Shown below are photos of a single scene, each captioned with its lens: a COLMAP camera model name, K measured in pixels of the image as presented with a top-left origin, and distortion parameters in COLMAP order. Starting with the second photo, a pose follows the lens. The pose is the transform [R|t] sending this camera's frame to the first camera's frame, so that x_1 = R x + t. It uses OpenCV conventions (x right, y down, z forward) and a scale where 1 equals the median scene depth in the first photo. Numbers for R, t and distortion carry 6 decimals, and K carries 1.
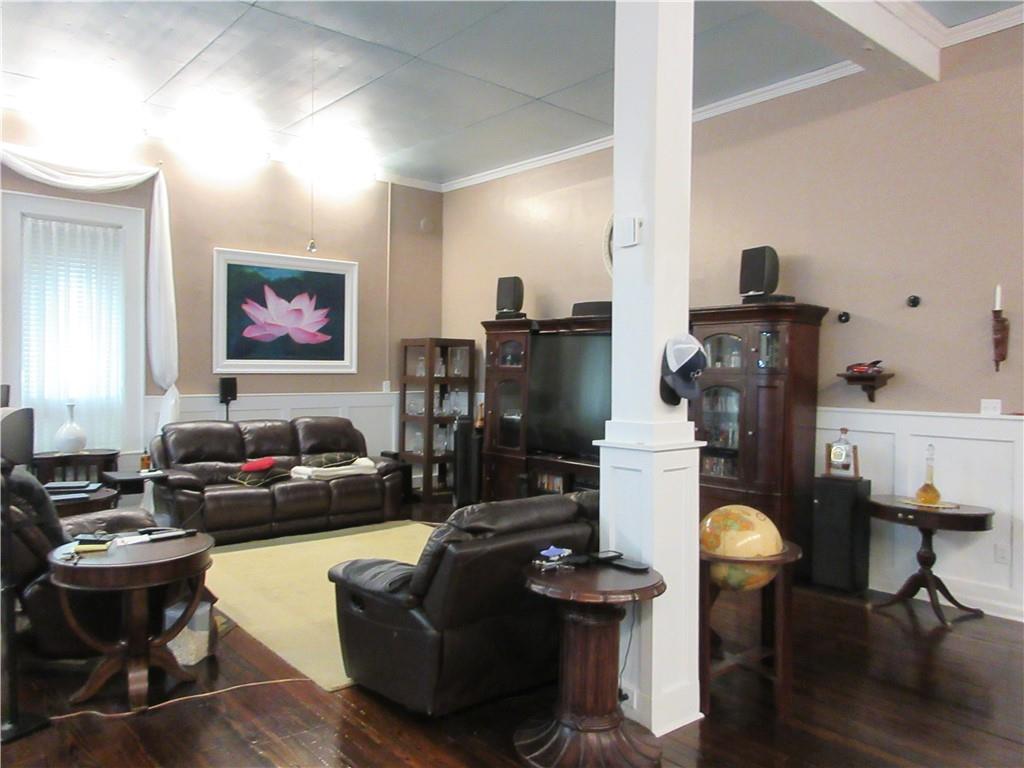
lens RADIAL K [[750.1, 0, 512.0], [0, 750.1, 384.0], [0, 0, 1]] dist [0.001973, 0.001975]
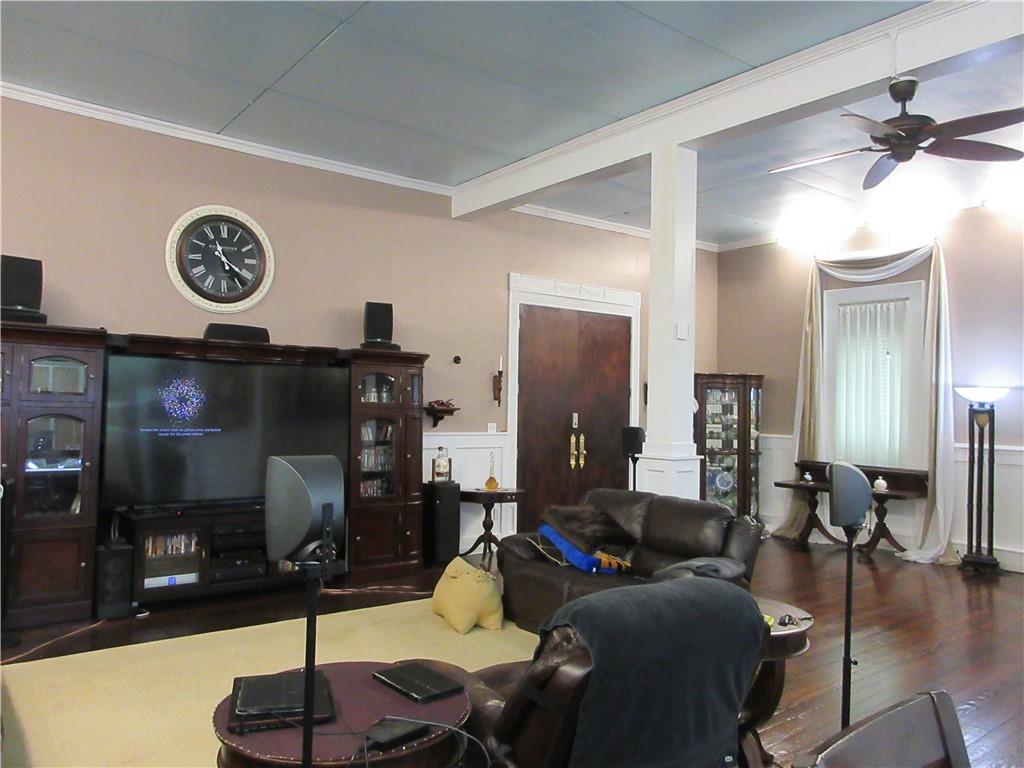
lens RADIAL K [[750.1, 0, 512.0], [0, 750.1, 384.0], [0, 0, 1]] dist [0.001973, 0.001975]
pose [[0.048266, 0.030316, 0.998374, -0.949774], [0.002960, 0.999531, -0.030494, -0.014478], [-0.998830, 0.004427, 0.048153, 0.802158]]
